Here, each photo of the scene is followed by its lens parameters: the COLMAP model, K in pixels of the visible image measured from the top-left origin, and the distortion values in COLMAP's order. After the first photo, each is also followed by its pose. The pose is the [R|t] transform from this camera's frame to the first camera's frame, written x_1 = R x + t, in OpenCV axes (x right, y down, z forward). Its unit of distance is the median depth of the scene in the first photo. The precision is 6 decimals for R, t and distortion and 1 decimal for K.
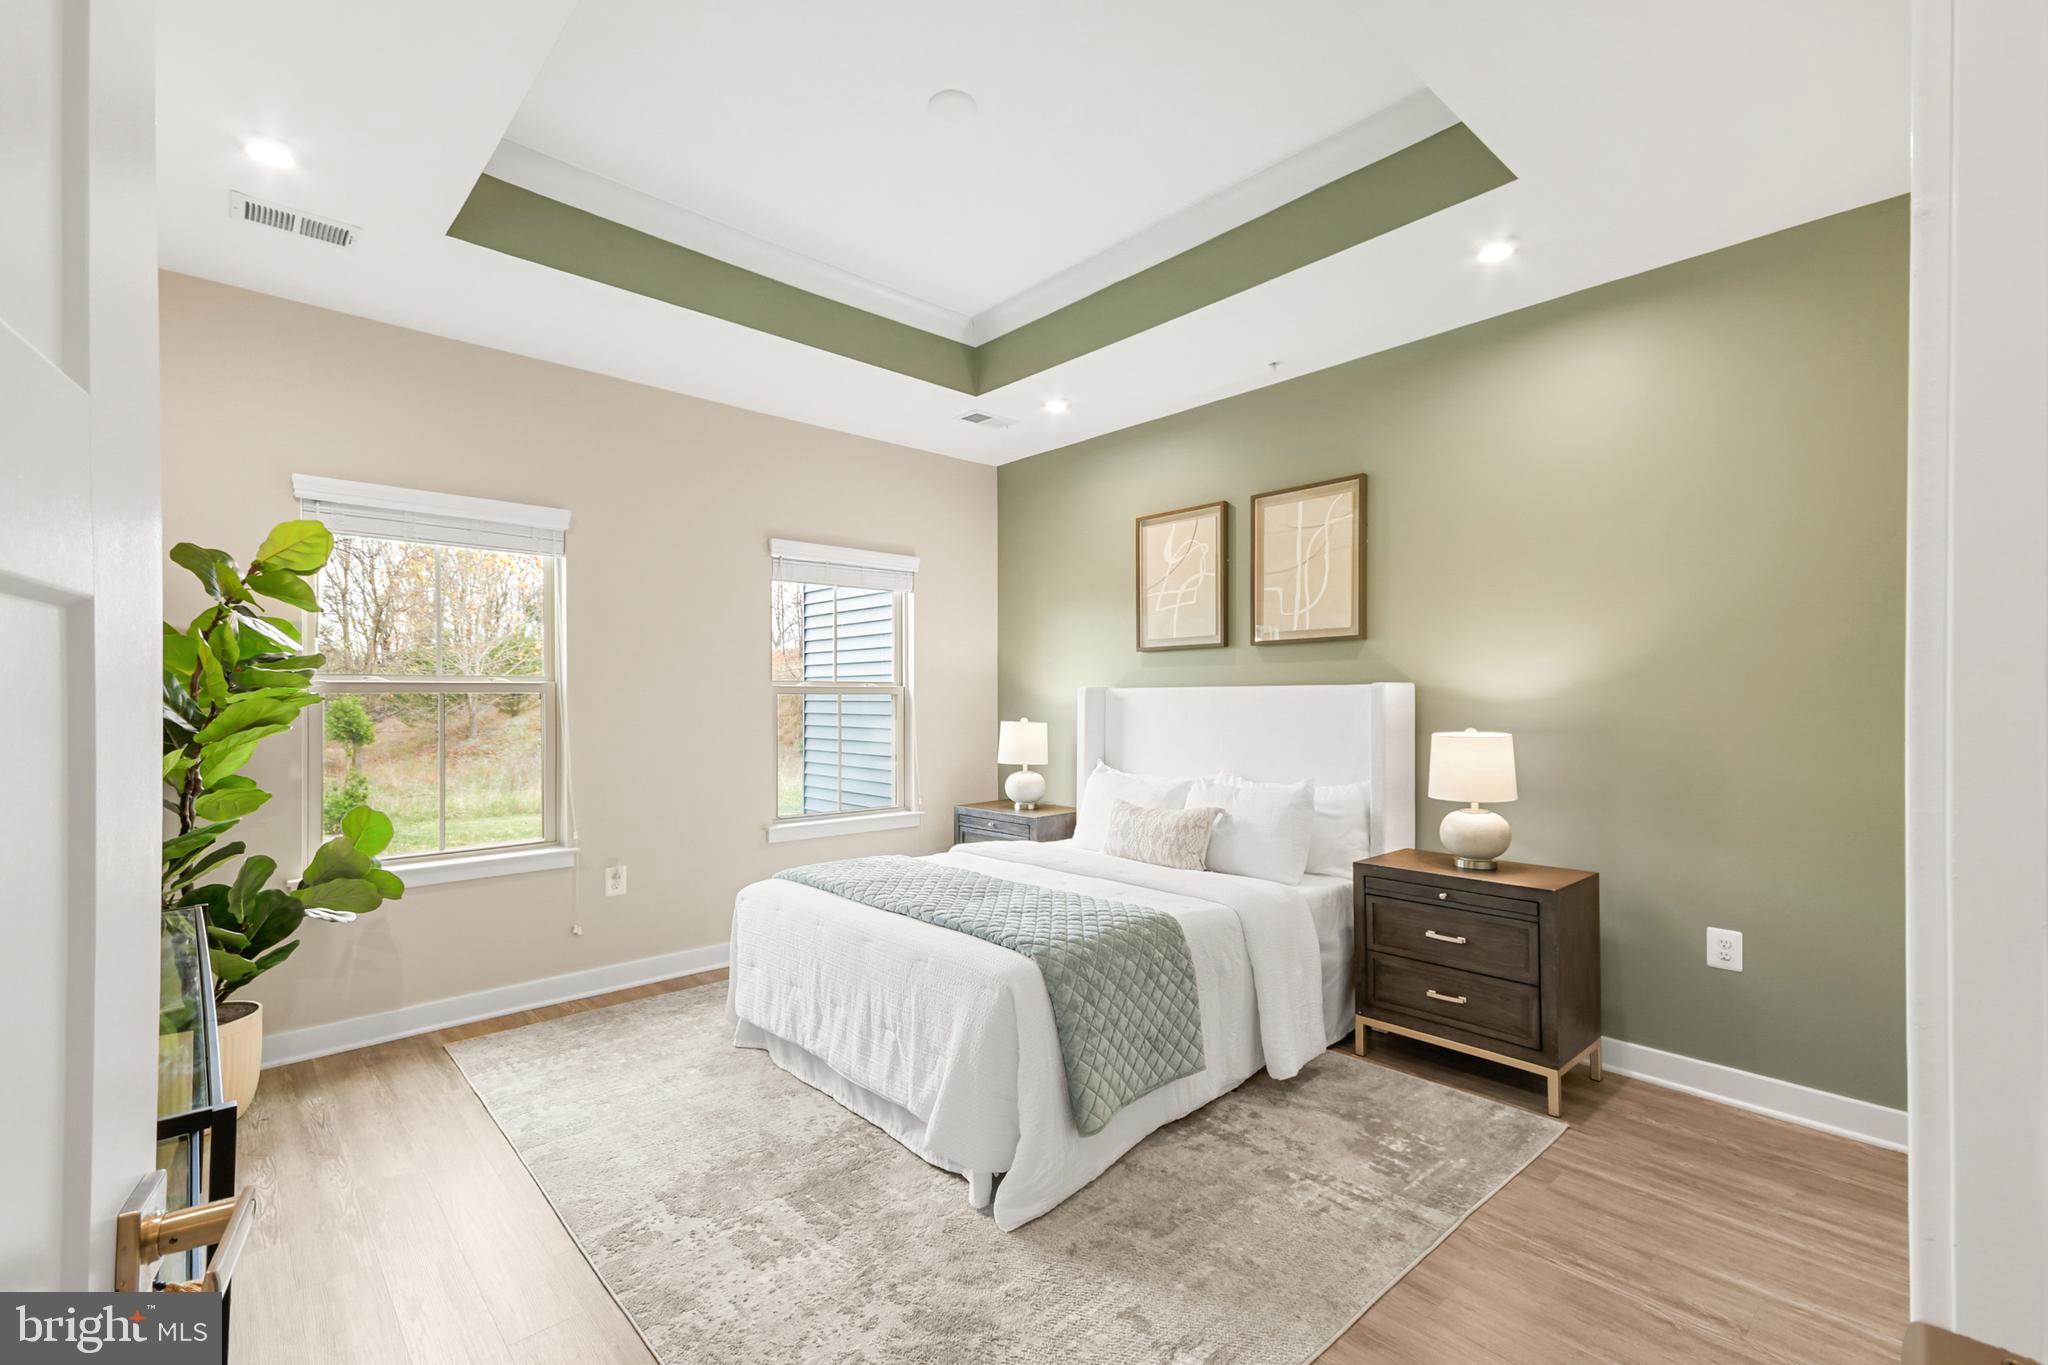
lens RADIAL K [[875.8, 0, 1034.1], [0, 875.8, 687.2], [0, 0, 1]] dist [0.001741, 0.000126]
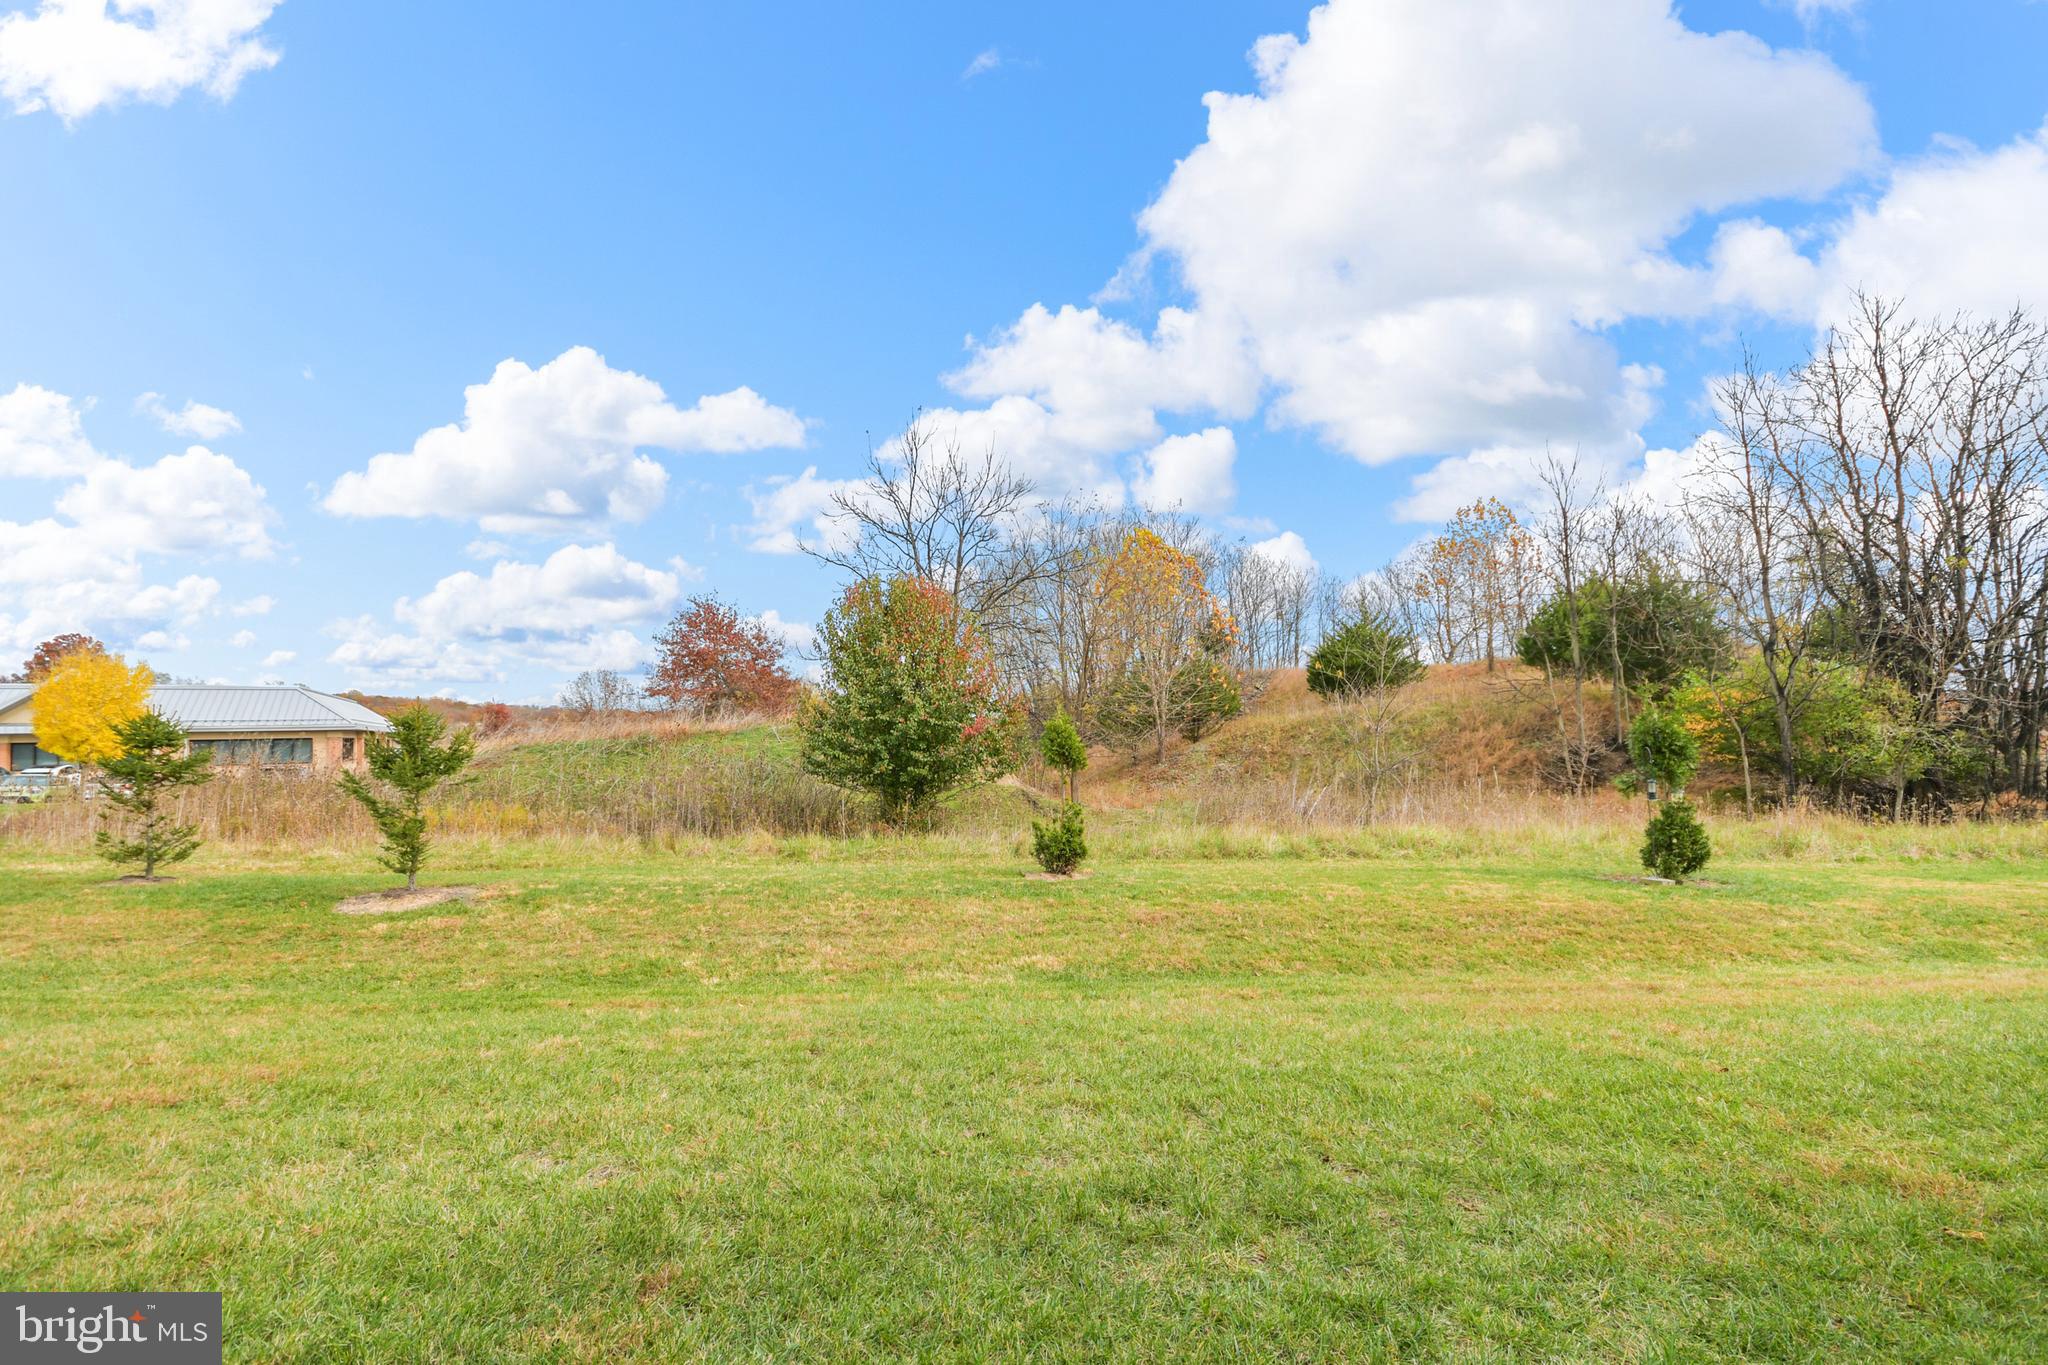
lens RADIAL K [[875.8, 0, 1034.1], [0, 875.8, 687.2], [0, 0, 1]] dist [0.001741, 0.000126]
pose [[0.762480, -0.047182, -0.645289, -0.092380], [0.027897, 0.998807, -0.040067, 0.006183], [0.646410, 0.012549, 0.762887, 0.122262]]
